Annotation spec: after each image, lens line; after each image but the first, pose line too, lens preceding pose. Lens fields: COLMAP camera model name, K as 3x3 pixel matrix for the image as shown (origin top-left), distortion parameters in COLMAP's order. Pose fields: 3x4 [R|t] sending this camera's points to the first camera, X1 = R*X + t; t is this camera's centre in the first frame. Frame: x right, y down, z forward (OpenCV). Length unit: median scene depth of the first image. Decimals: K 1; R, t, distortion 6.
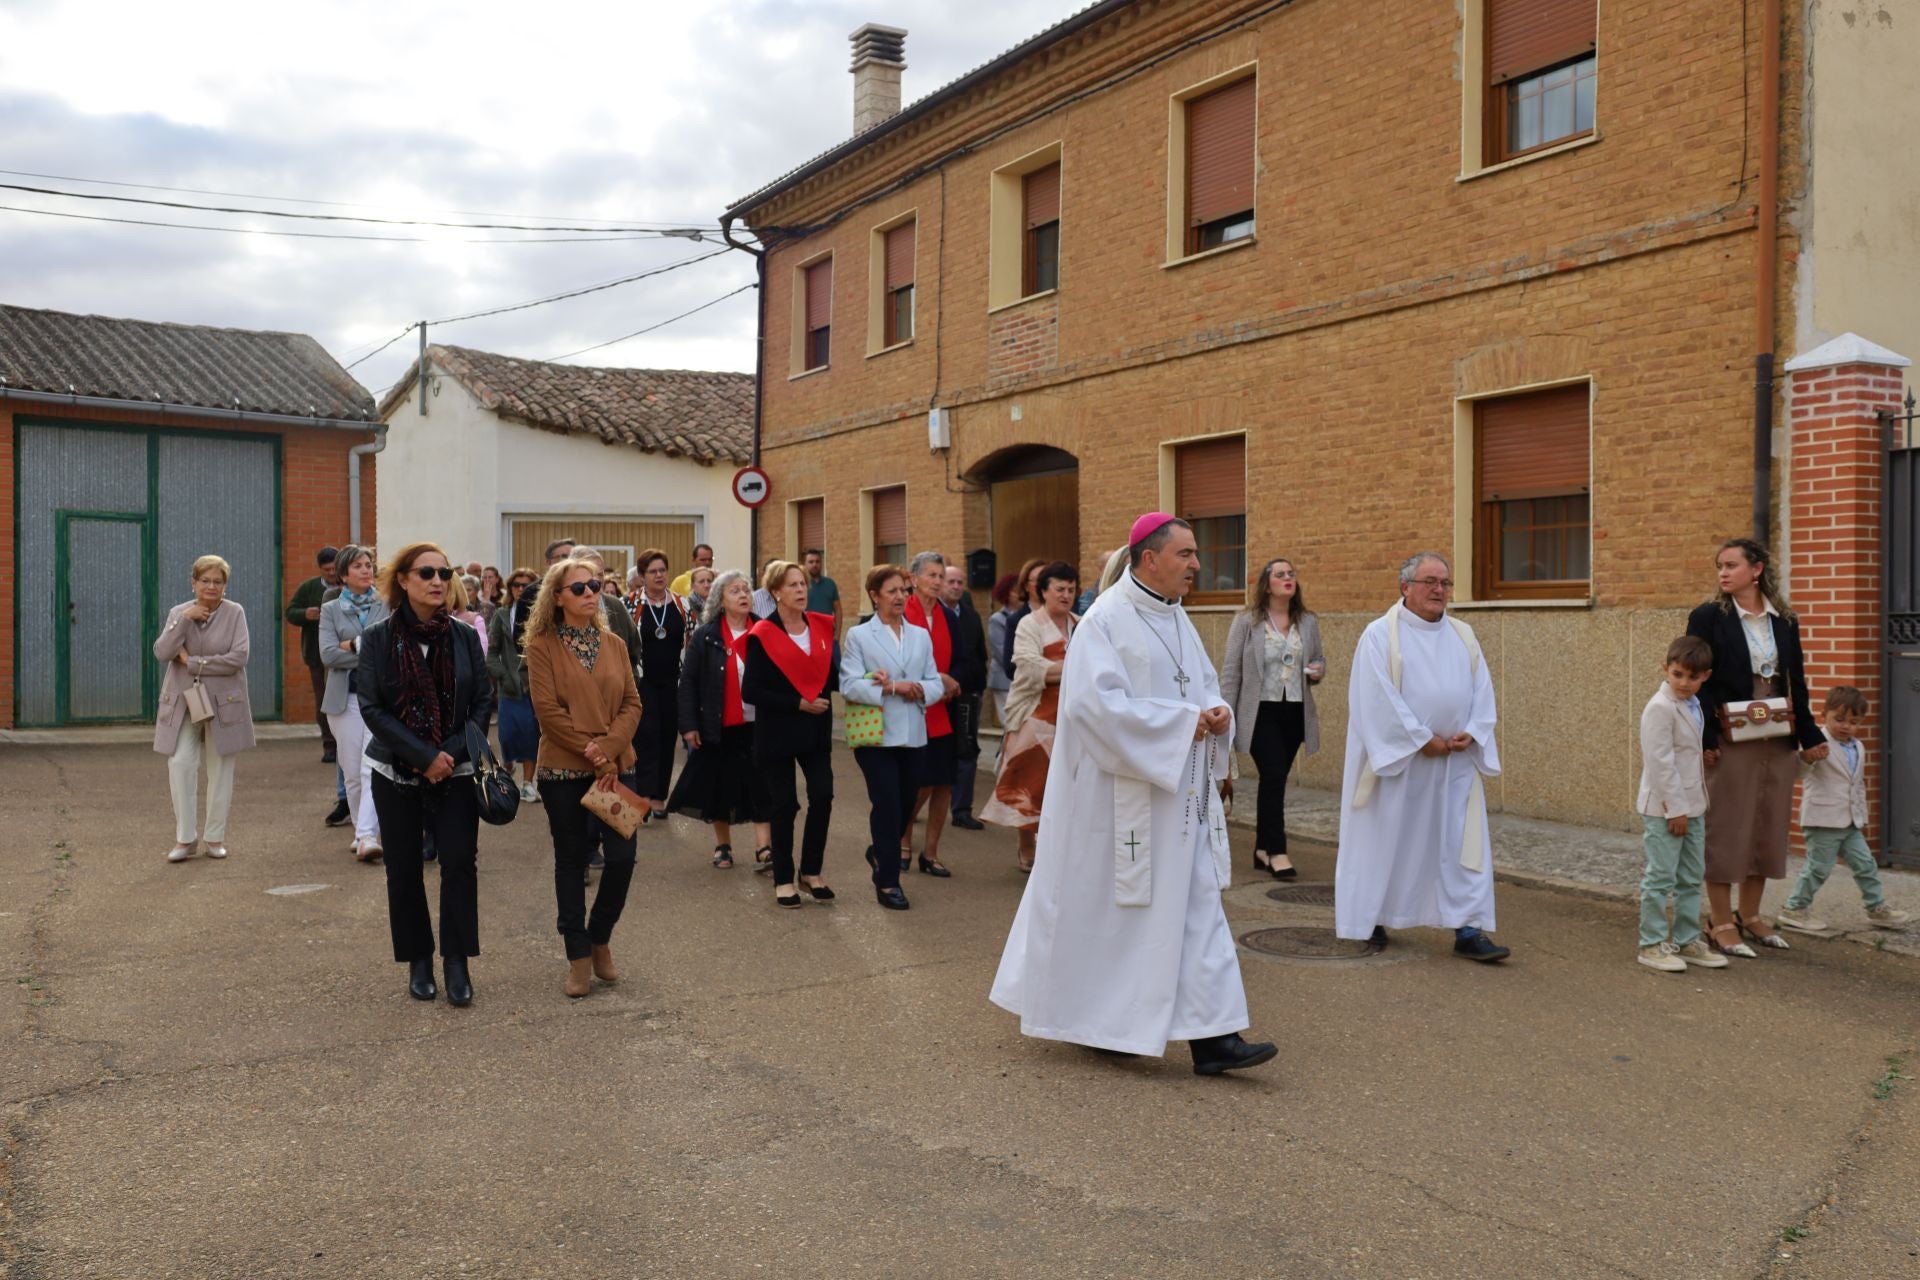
lens RADIAL K [[1788.8, 0, 943.6], [0, 1788.8, 648.9], [0, 0, 1]] dist [-0.001537, 0.000000]
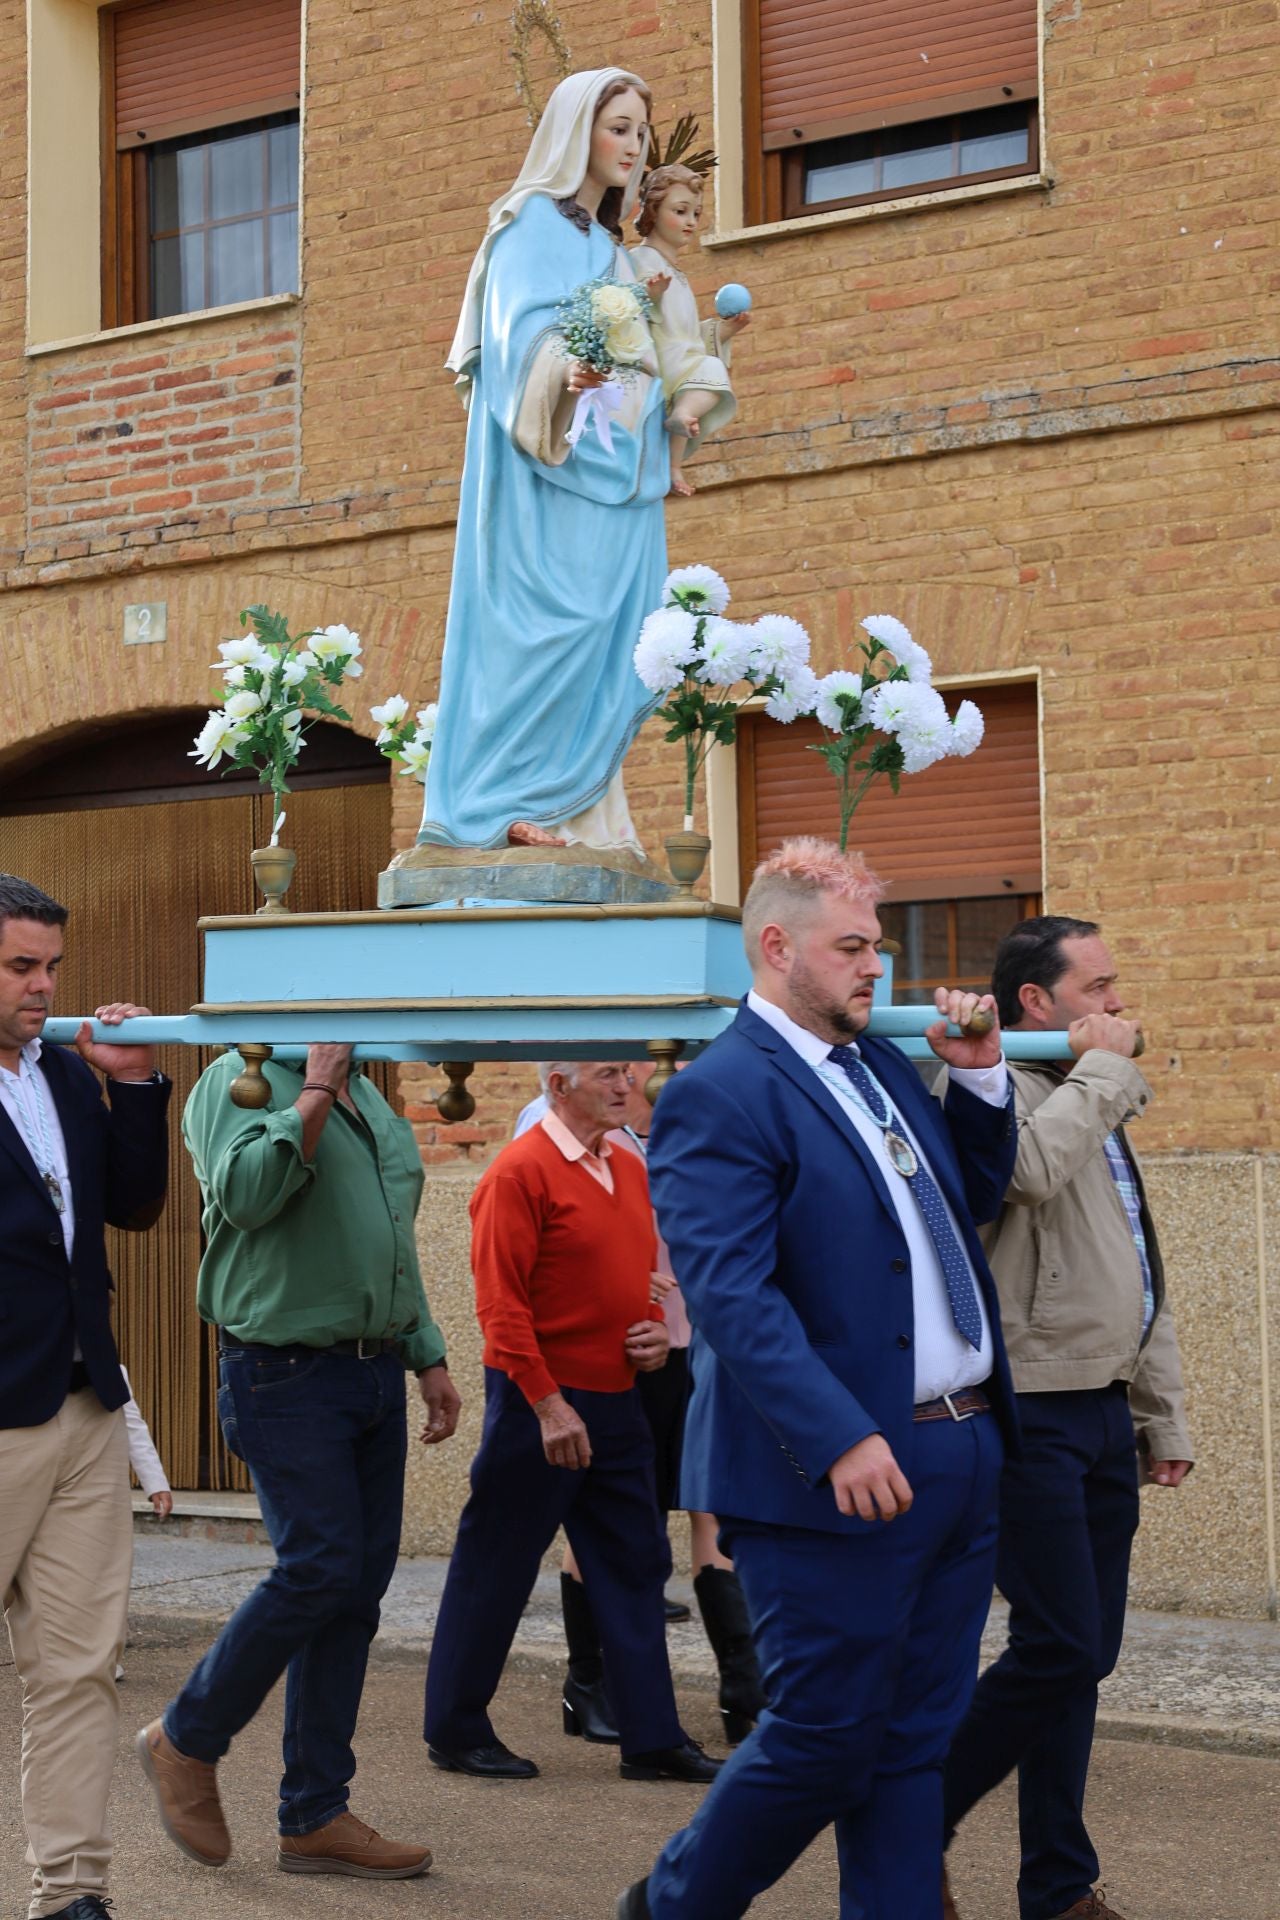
lens RADIAL K [[3133.5, 0, 639.6], [0, 3133.5, 957.6], [0, 0, 1]] dist [-0.045189, 0.000000]
pose [[0.859577, -0.004160, 0.510989, -0.244992], [0.037168, 0.997827, -0.054401, -0.029325], [-0.509652, 0.065755, 0.857864, 0.484839]]
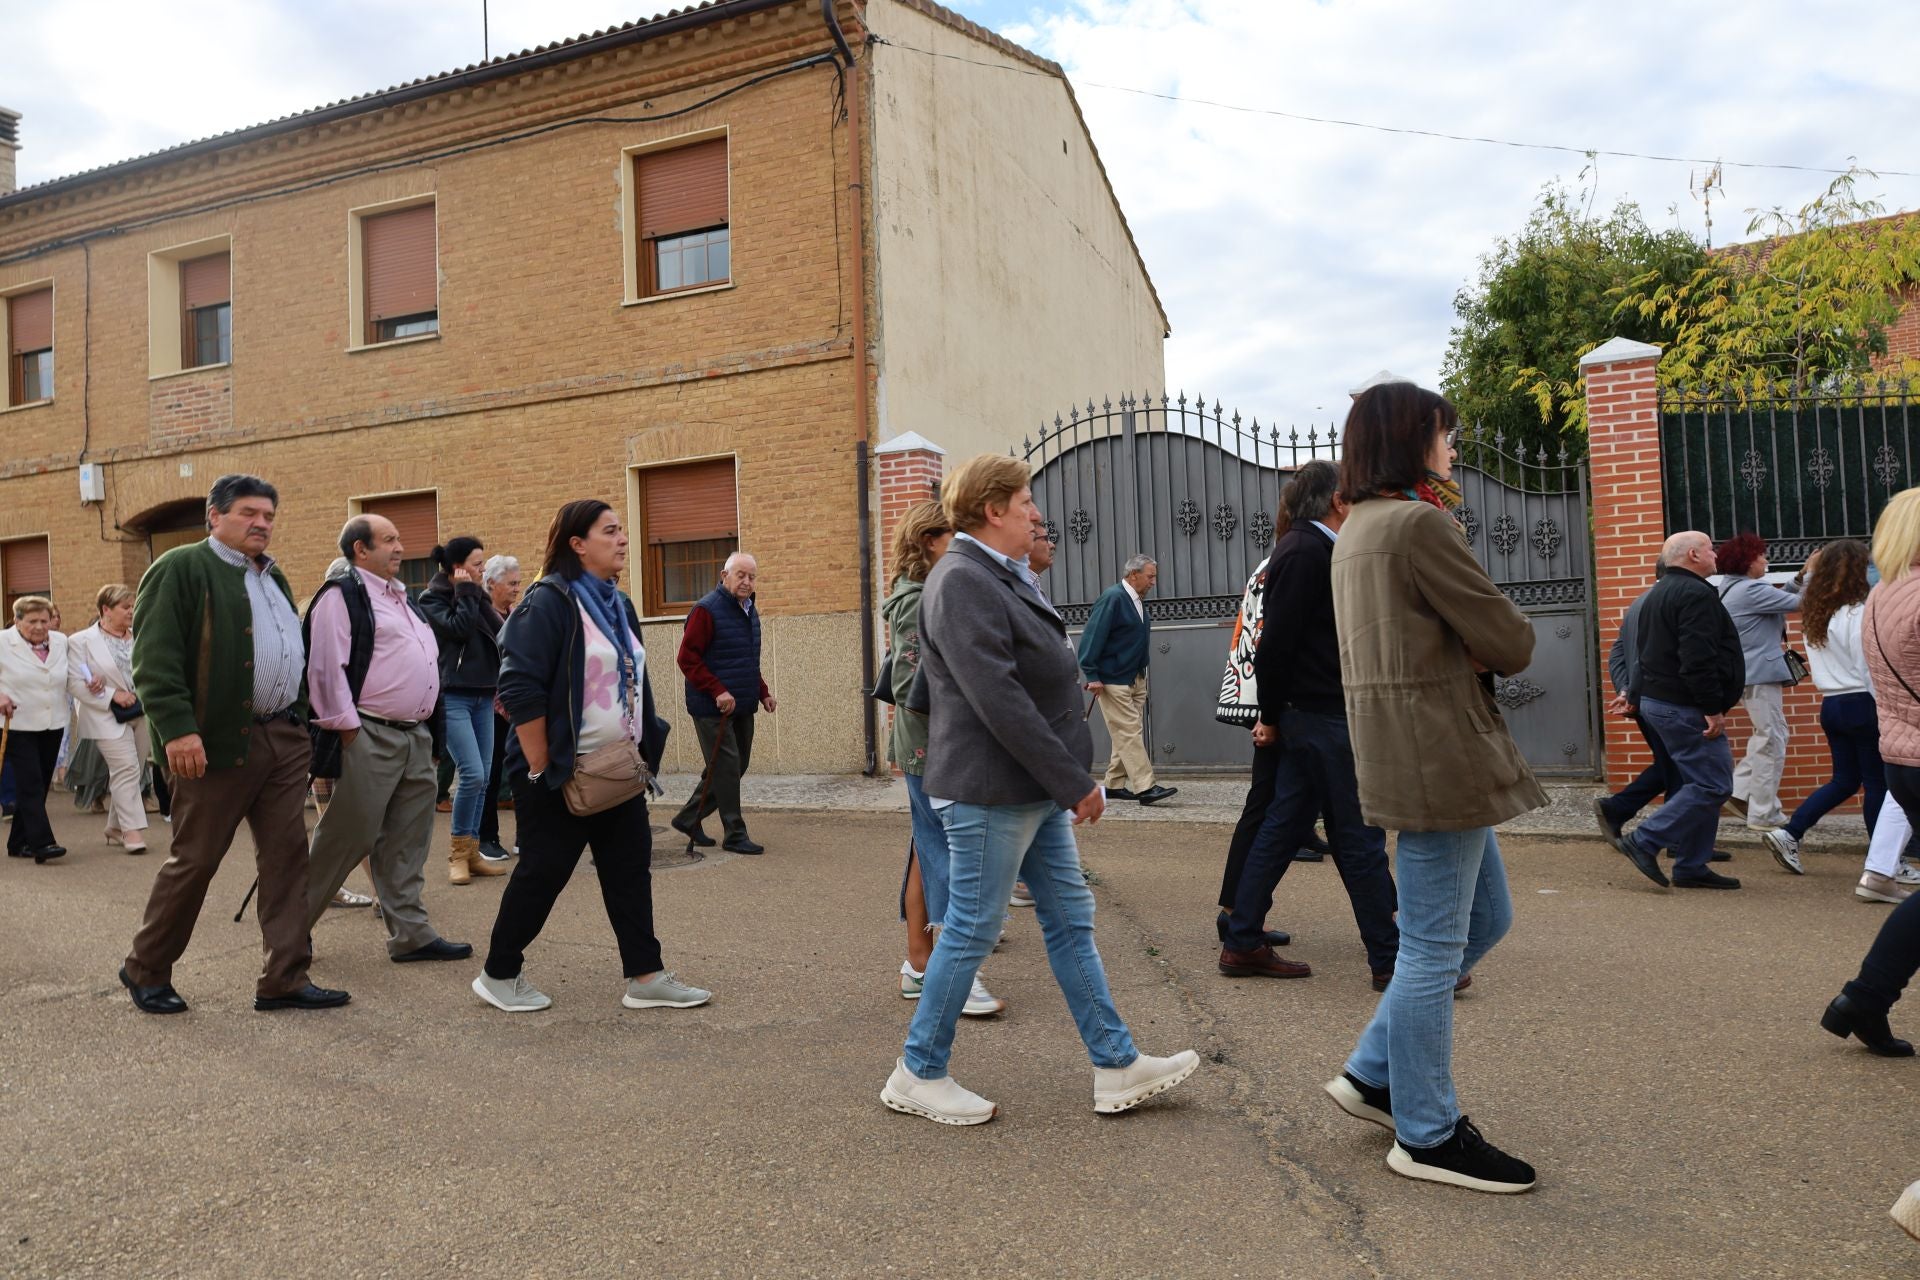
lens RADIAL K [[1338.8, 0, 972.5], [0, 1338.8, 649.1], [0, 0, 1]] dist [-0.010221, 0.005456]
pose [[0.777047, -0.022956, 0.629024, -0.127131], [0.048493, 0.998548, -0.023462, 0.028203], [-0.627572, 0.048734, 0.777032, 0.059566]]
